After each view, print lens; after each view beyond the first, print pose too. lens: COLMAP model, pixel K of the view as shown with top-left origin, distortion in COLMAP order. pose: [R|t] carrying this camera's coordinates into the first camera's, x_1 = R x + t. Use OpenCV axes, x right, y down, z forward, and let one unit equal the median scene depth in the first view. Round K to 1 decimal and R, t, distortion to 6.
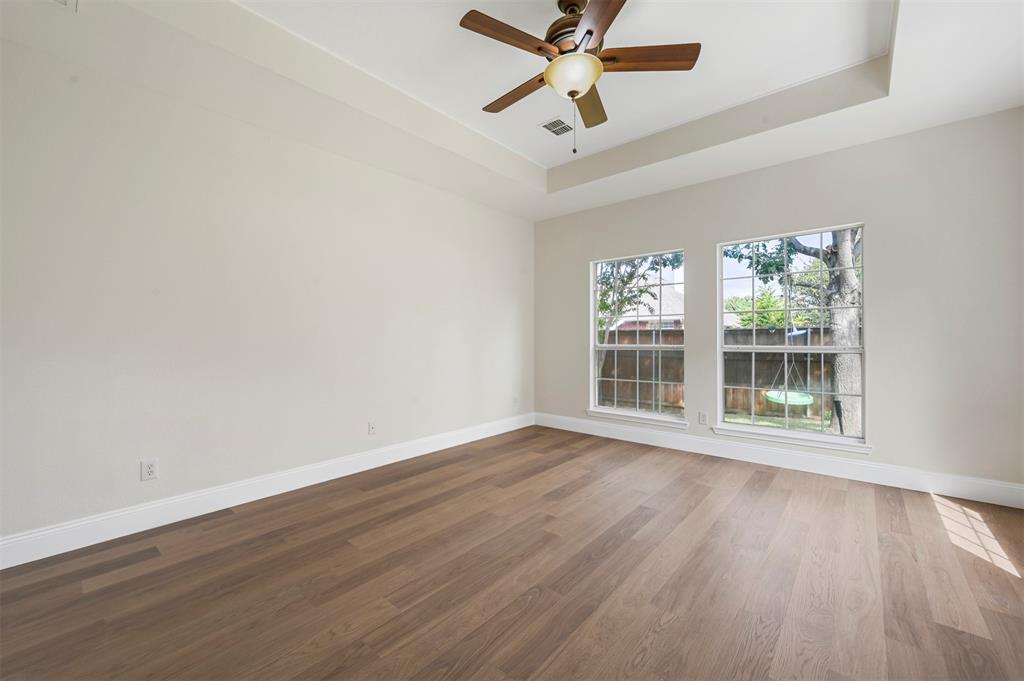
lens RADIAL K [[405.2, 0, 512.3], [0, 405.2, 338.7], [0, 0, 1]] dist [0.001062, 0.000099]
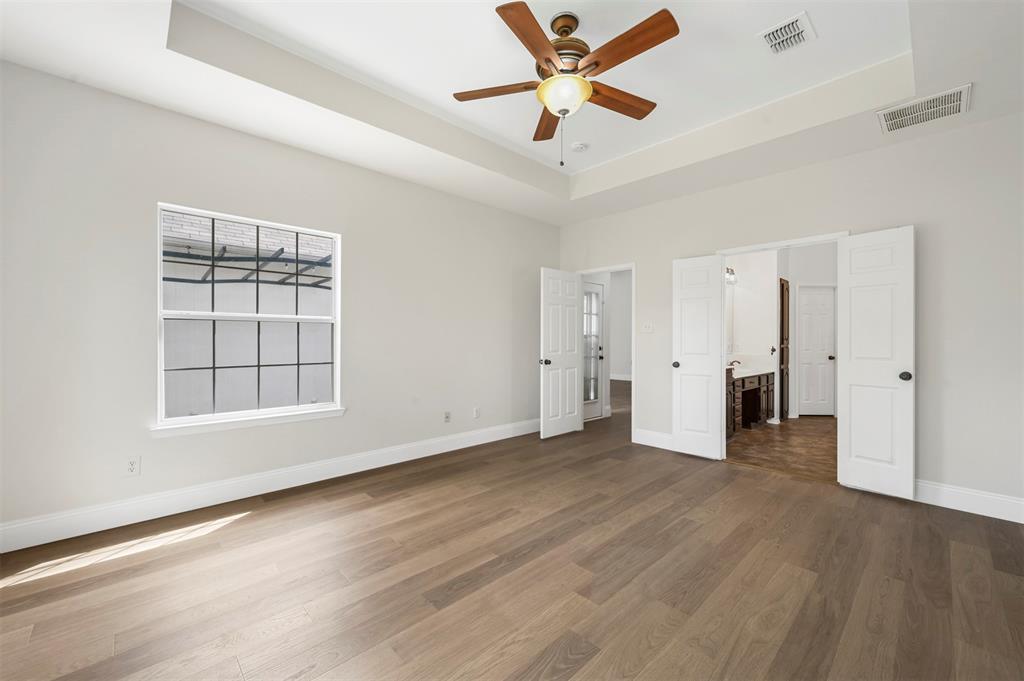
lens RADIAL K [[405.2, 0, 513.6], [0, 405.2, 339.2], [0, 0, 1]] dist [0.001062, 0.000099]
pose [[-0.995304, 0.000201, 0.096802, 0.182155], [0.000278, 1.000000, 0.000781, -0.014428], [-0.096802, 0.000804, -0.995303, 2.117366]]
